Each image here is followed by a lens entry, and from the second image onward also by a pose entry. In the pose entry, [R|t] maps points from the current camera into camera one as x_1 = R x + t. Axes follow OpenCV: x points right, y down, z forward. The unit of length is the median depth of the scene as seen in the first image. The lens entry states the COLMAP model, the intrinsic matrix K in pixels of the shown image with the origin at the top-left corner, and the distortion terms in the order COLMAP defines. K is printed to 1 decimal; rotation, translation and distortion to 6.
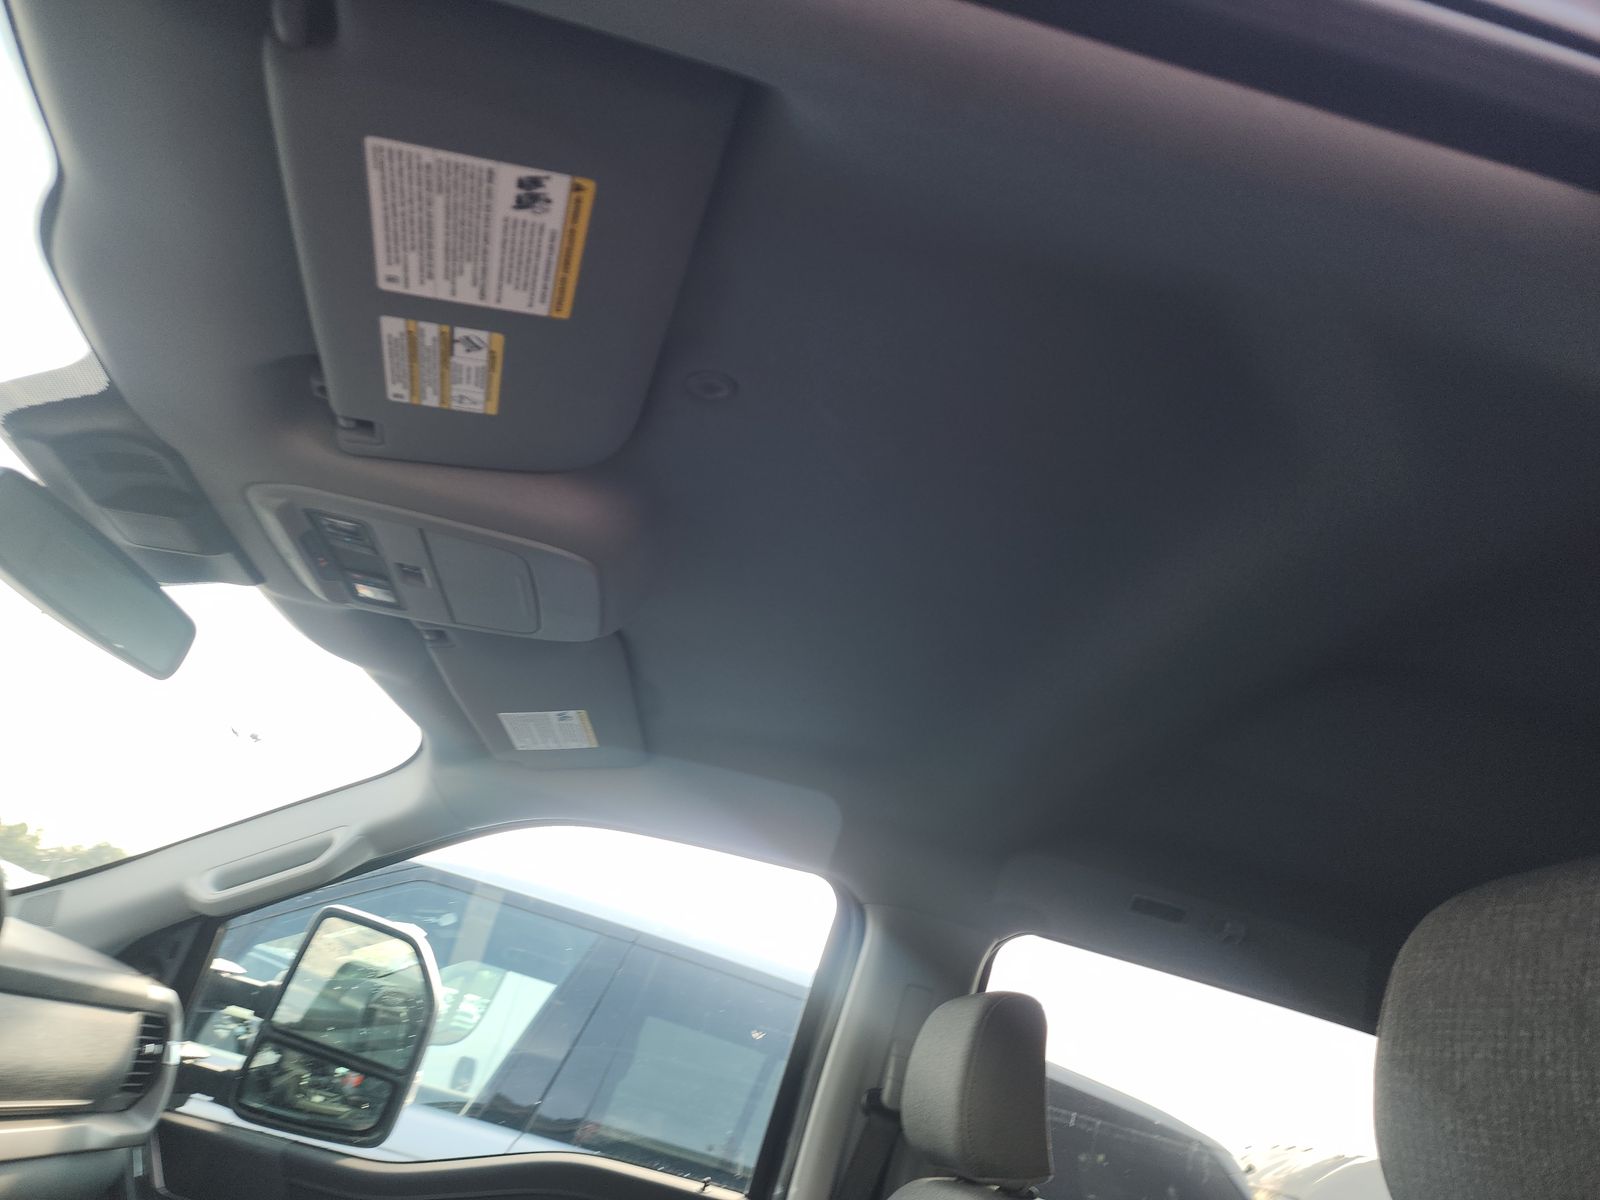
lens RADIAL K [[1107.3, 0, 800.0], [0, 1107.3, 600.0], [0, 0, 1]] dist [0.048267, -0.052922]
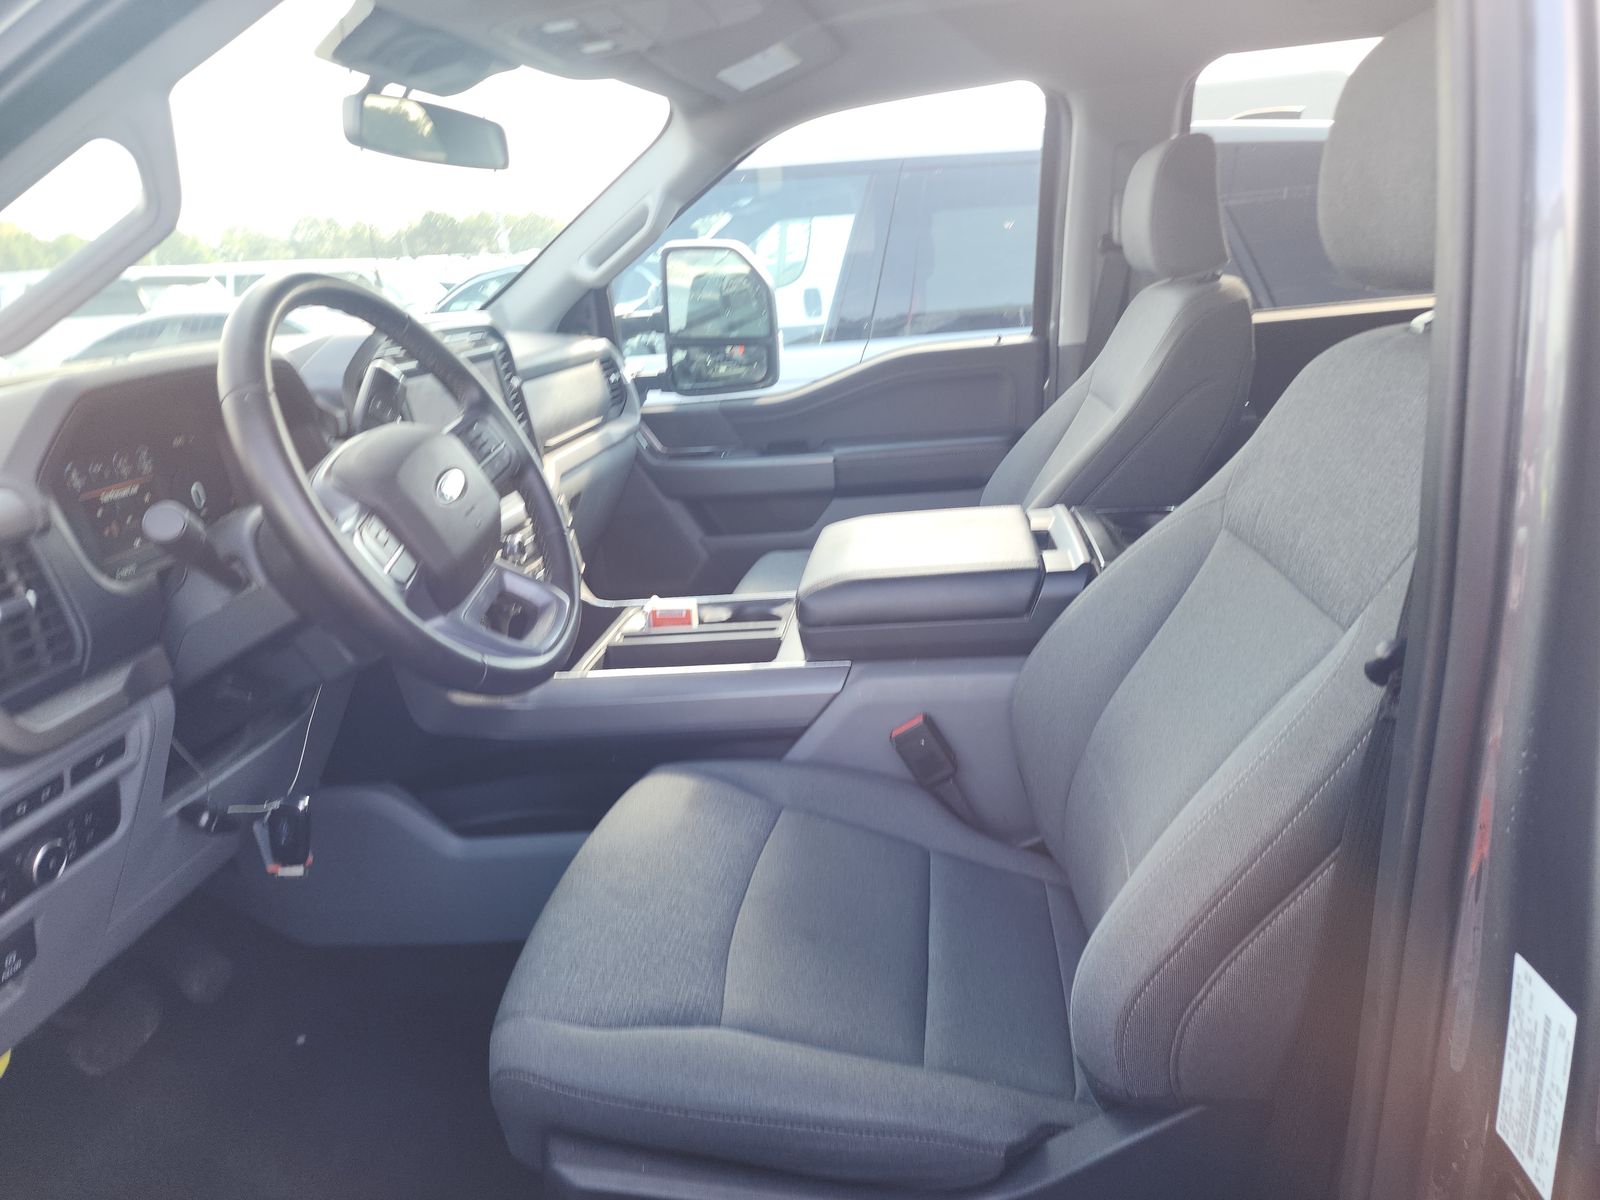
lens RADIAL K [[1107.3, 0, 800.0], [0, 1107.3, 600.0], [0, 0, 1]] dist [0.048267, -0.052922]
pose [[0.907856, -0.227812, -0.351993, 0.096232], [0.402838, 0.706731, 0.581595, -0.138682], [0.116270, -0.669801, 0.733381, -0.239870]]
